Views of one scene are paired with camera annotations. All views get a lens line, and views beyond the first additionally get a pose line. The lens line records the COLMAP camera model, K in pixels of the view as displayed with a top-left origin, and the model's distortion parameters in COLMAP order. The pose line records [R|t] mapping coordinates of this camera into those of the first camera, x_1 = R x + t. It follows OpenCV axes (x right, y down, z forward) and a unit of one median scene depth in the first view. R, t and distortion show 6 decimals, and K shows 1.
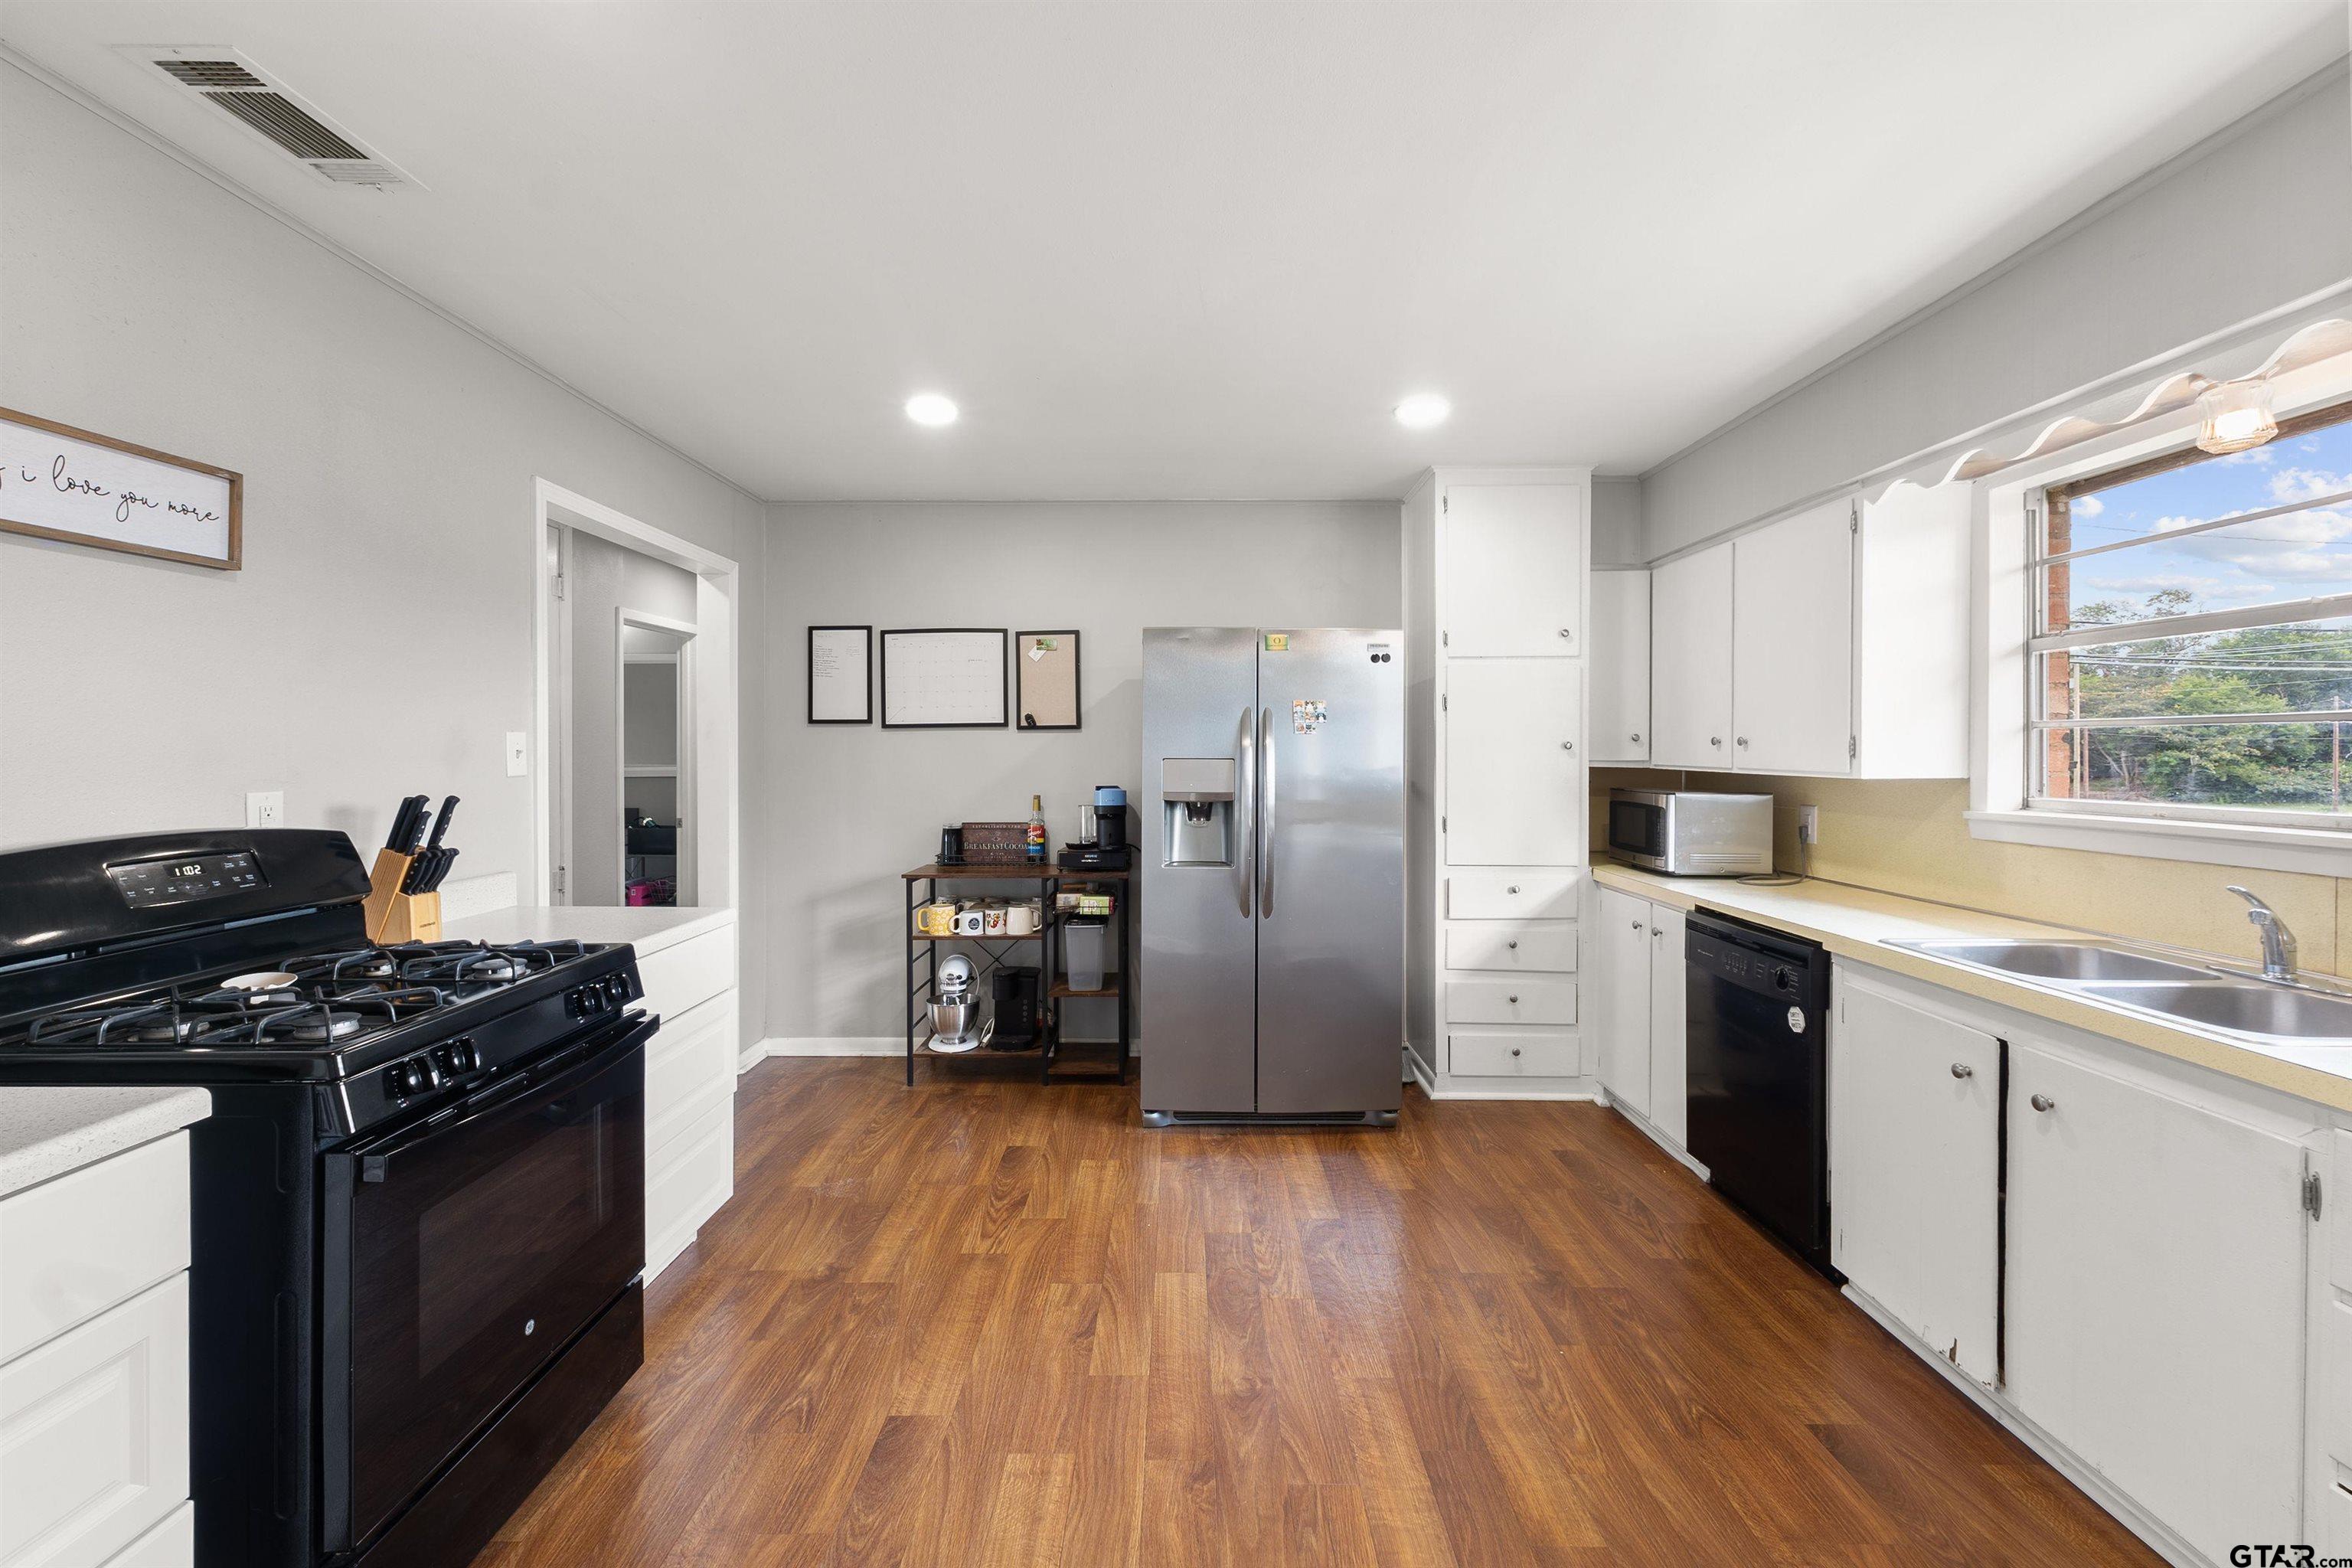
lens RADIAL K [[991.5, 0, 1180.6], [0, 991.5, 756.1], [0, 0, 1]] dist [0.003813, 0.000333]
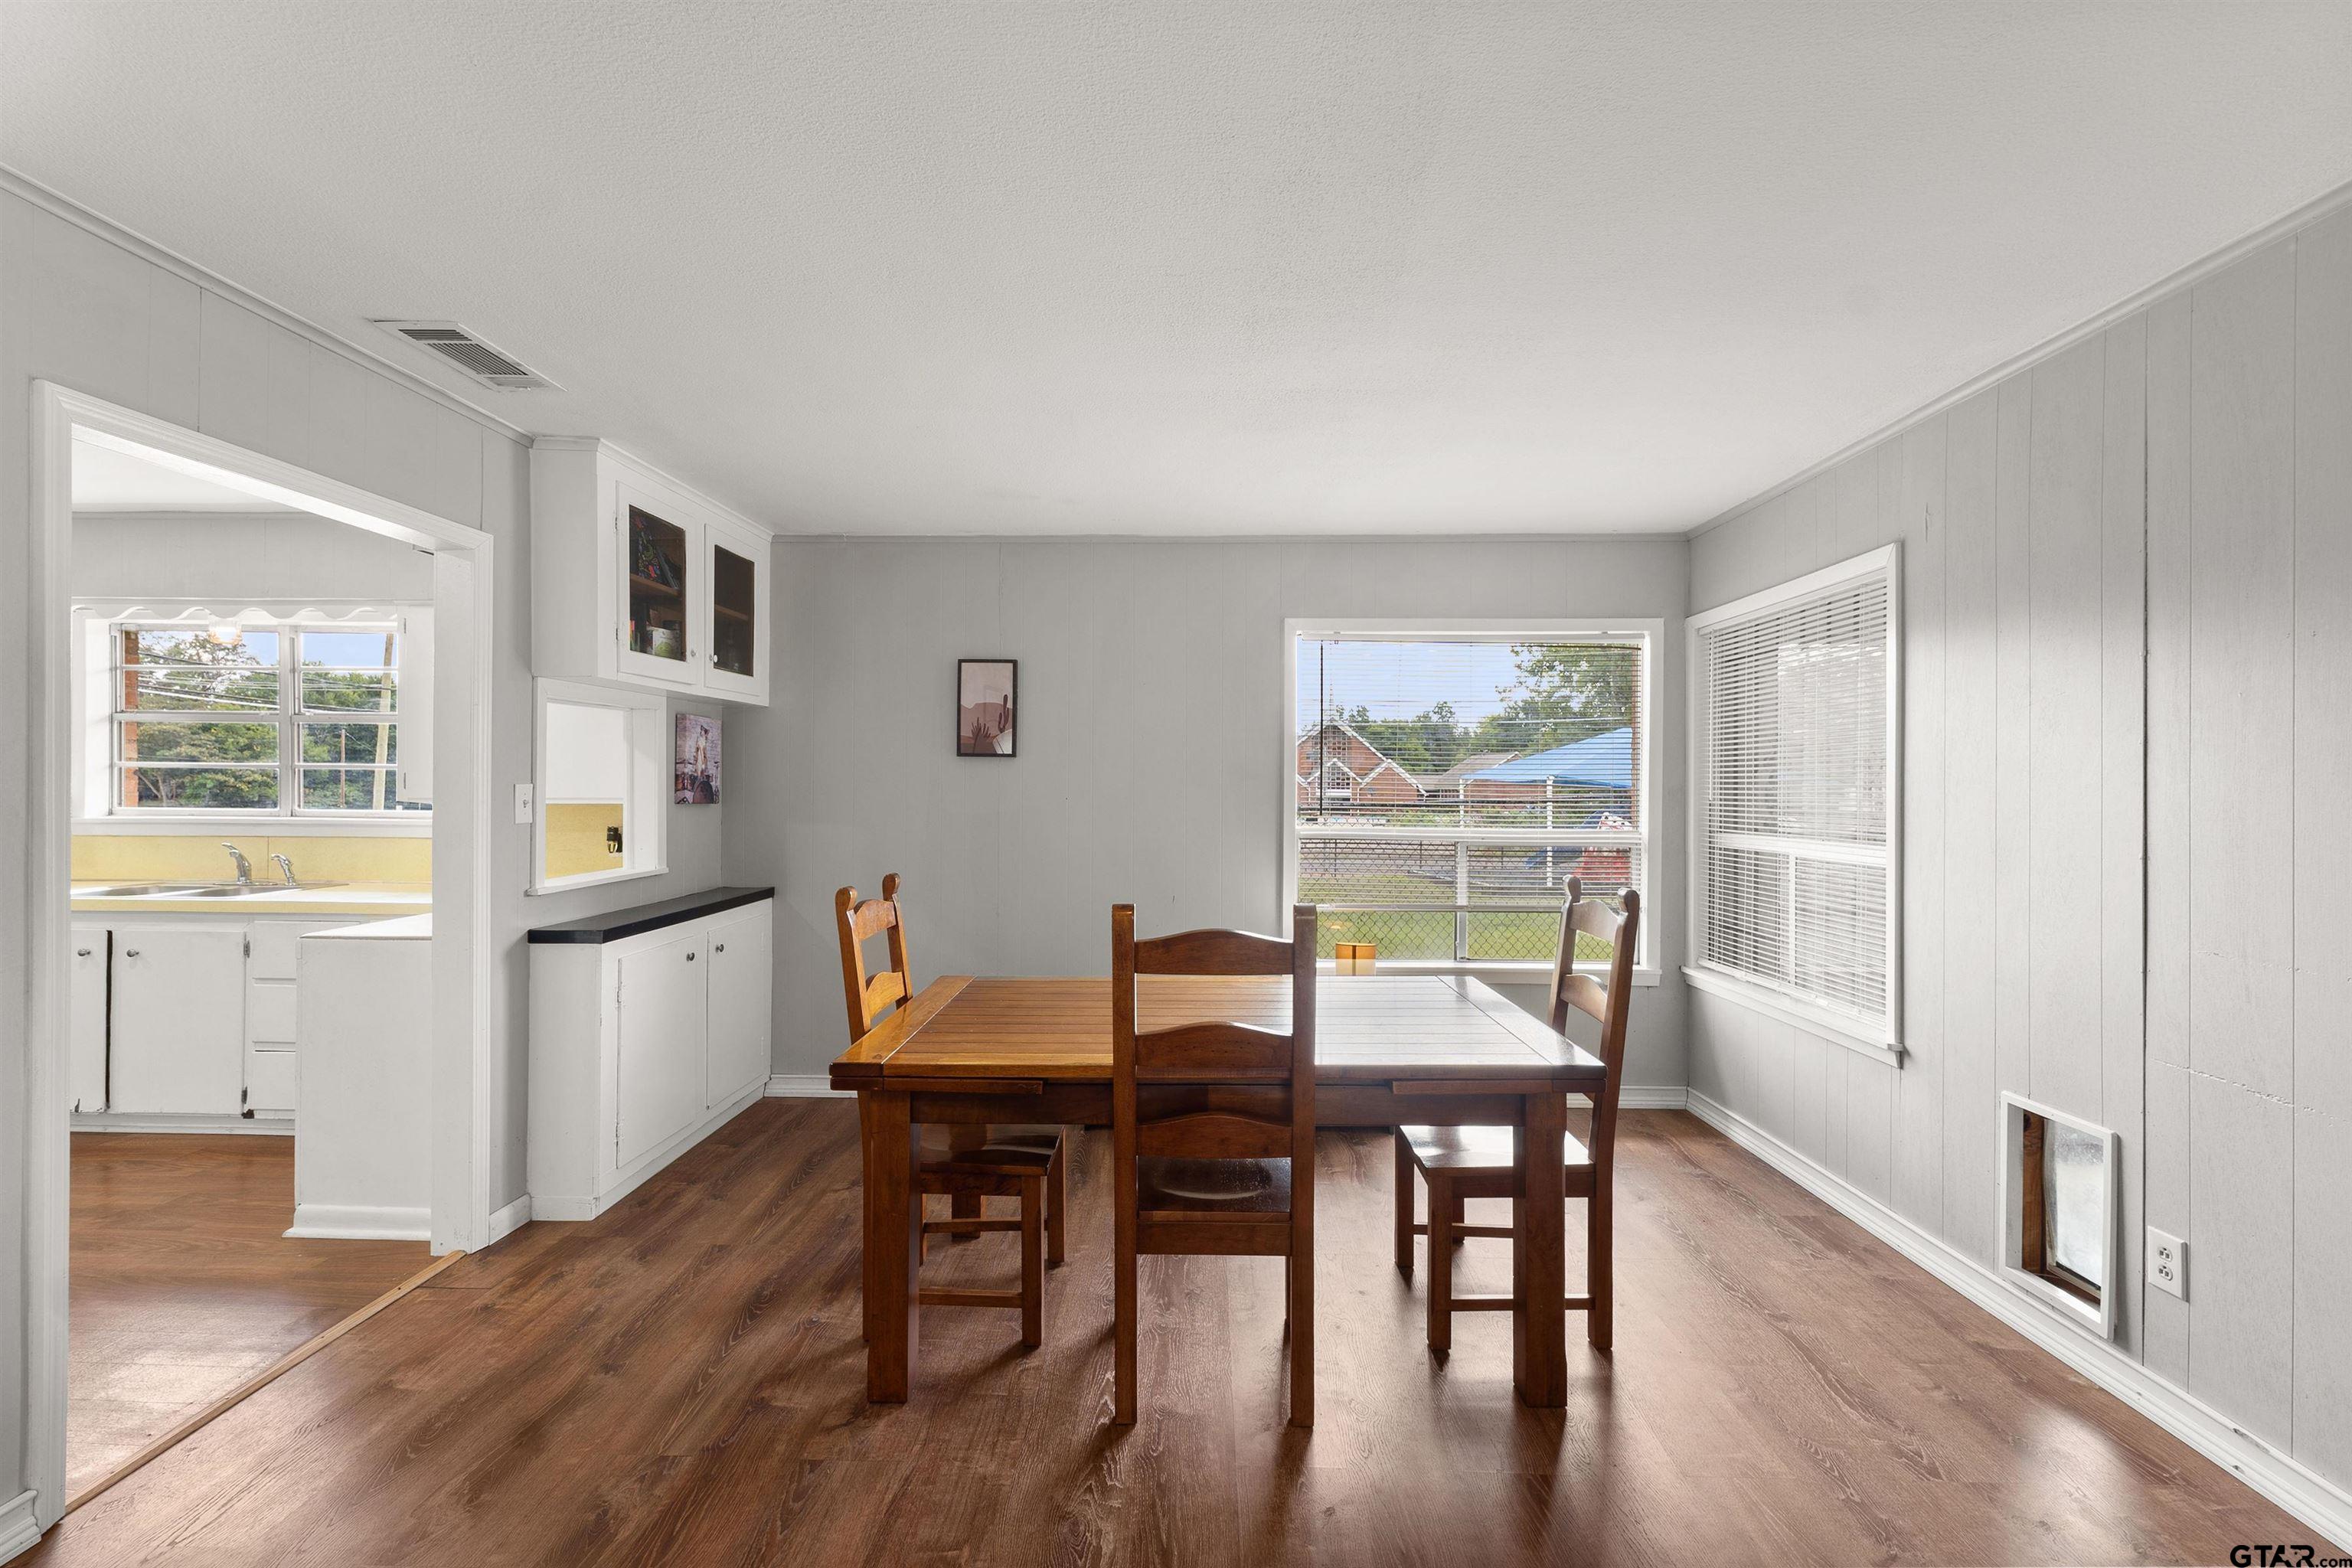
lens RADIAL K [[991.5, 0, 1172.2], [0, 991.5, 781.6], [0, 0, 1]] dist [0.003813, 0.000333]
pose [[0.018175, -0.001415, 0.999834, -0.816621], [-0.002338, 0.999996, 0.001457, -0.009581], [-0.999832, -0.002364, 0.018172, -0.838964]]
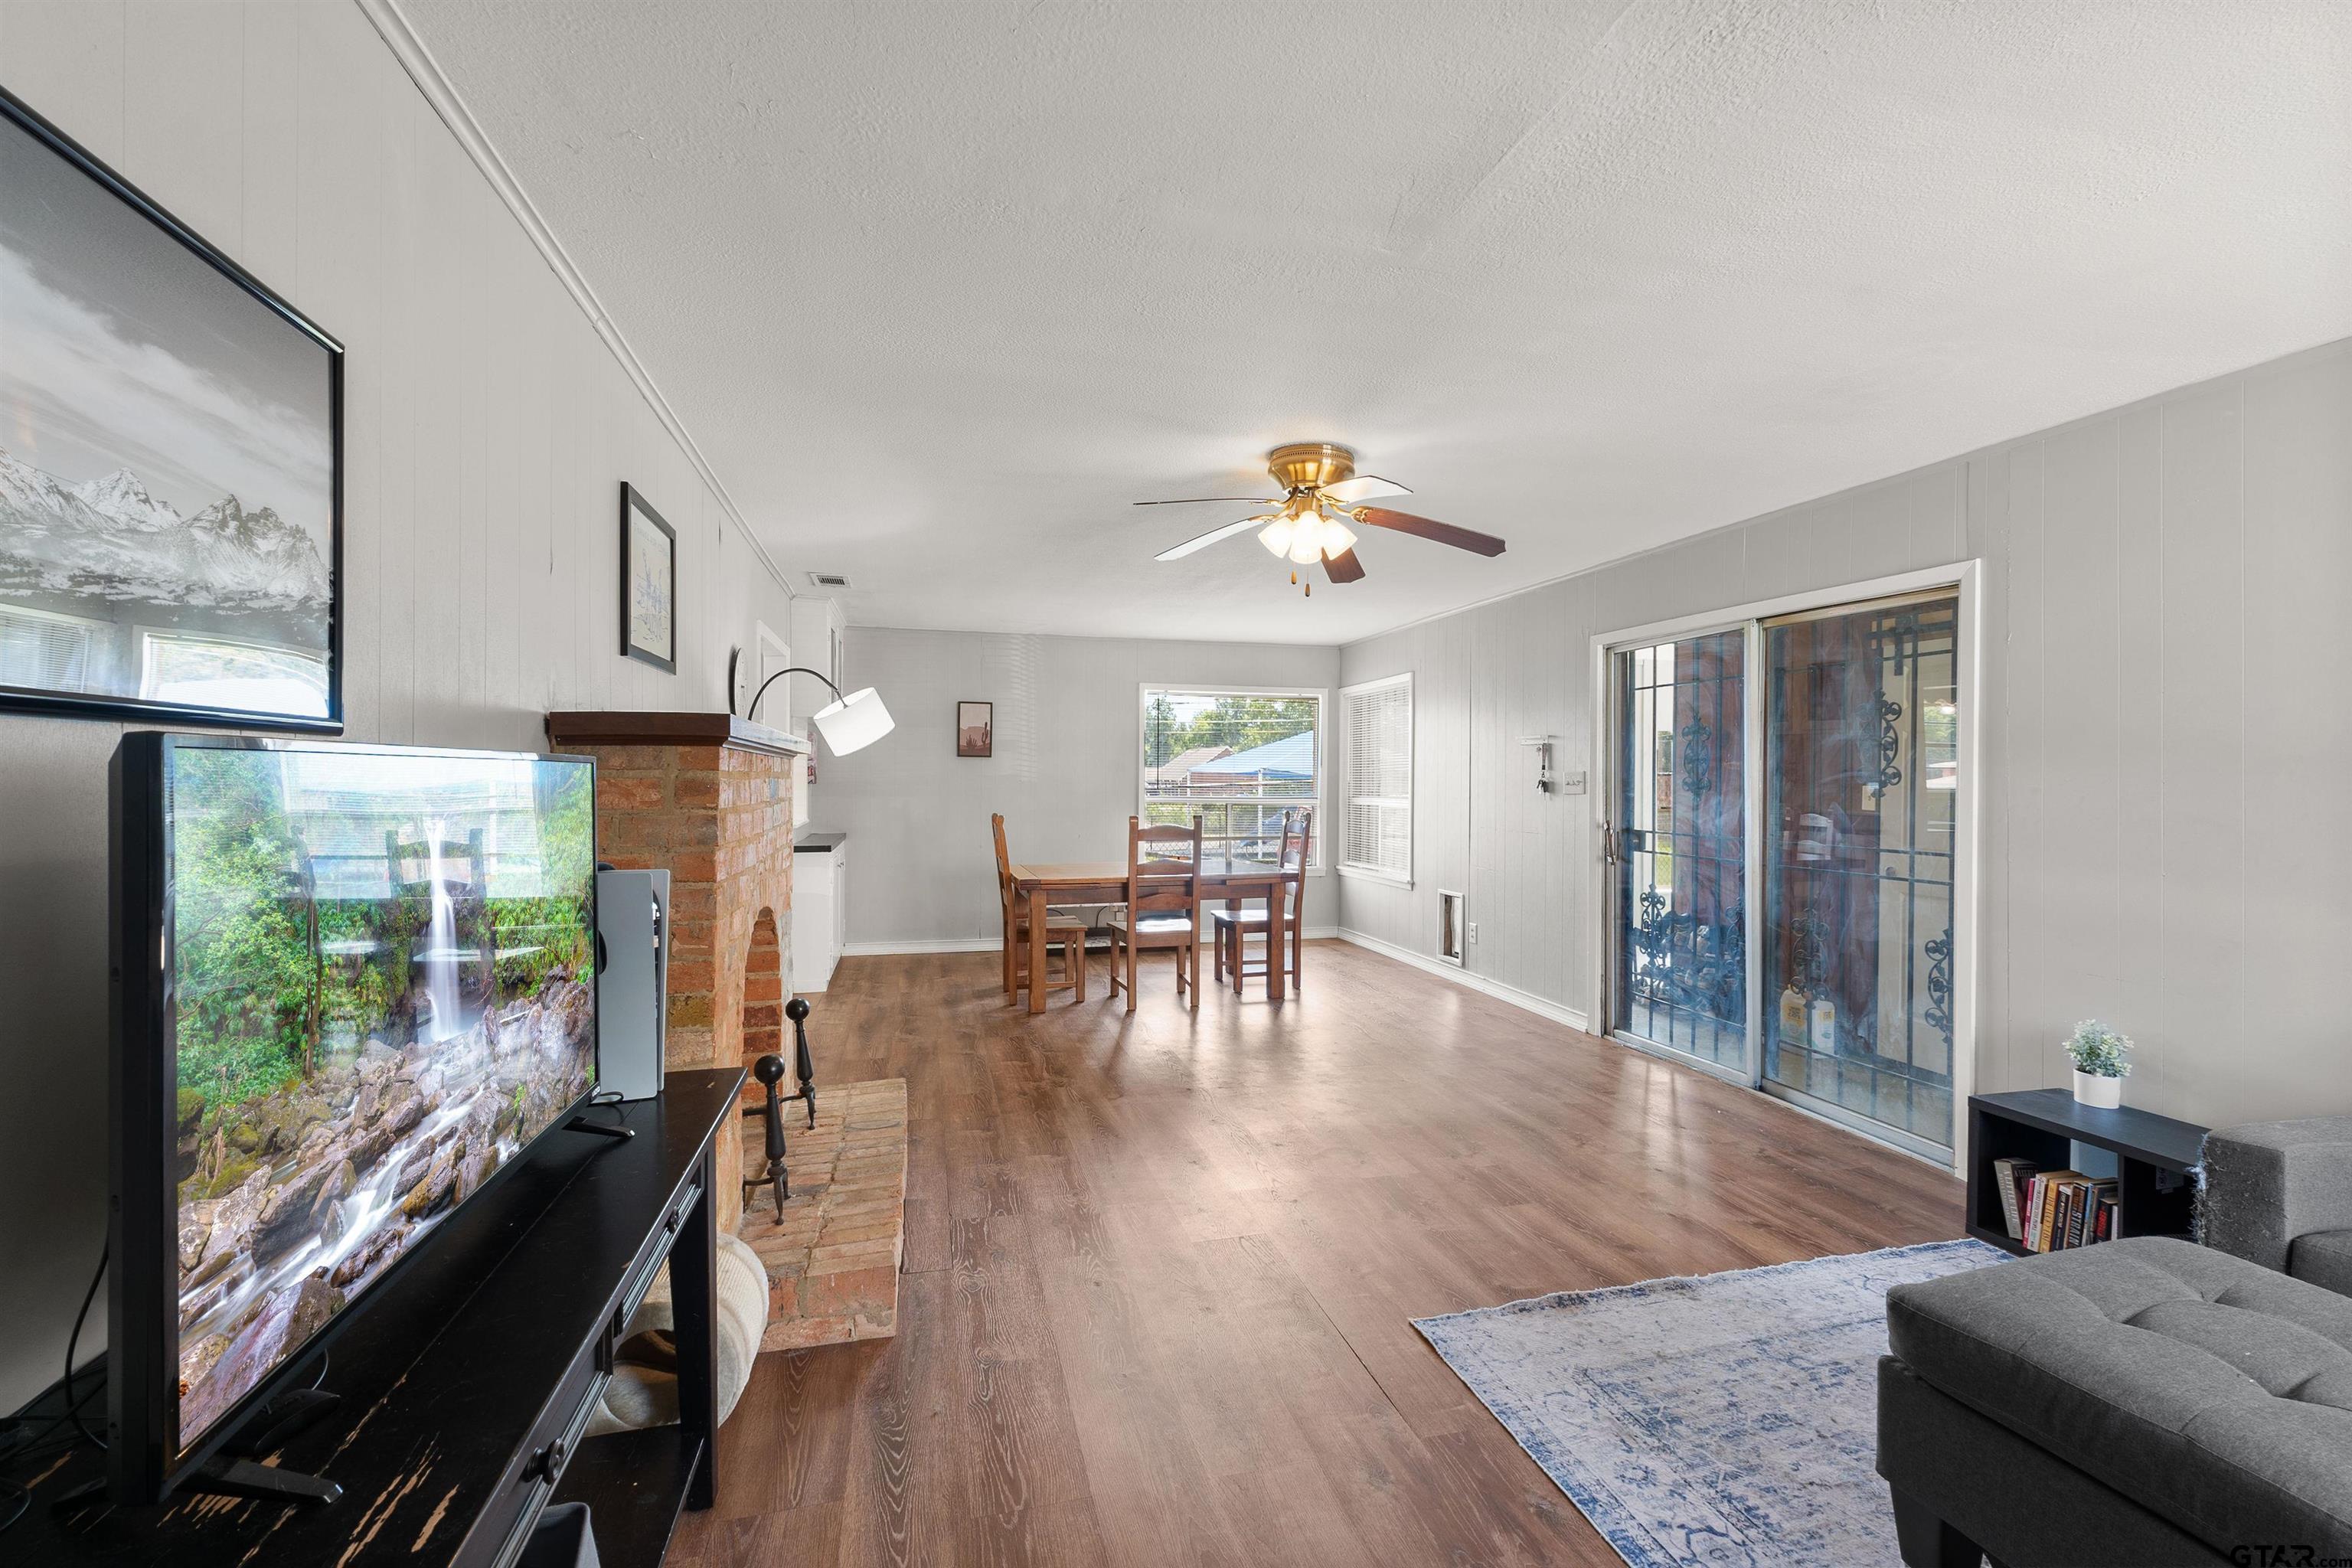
lens RADIAL K [[991.5, 0, 1170.4], [0, 991.5, 786.7], [0, 0, 1]] dist [0.003813, 0.000333]
pose [[-0.257233, -0.014173, 0.966245, -2.124162], [-0.003145, 0.999899, 0.013830, -0.002892], [-0.966344, 0.000519, -0.257252, -0.307526]]
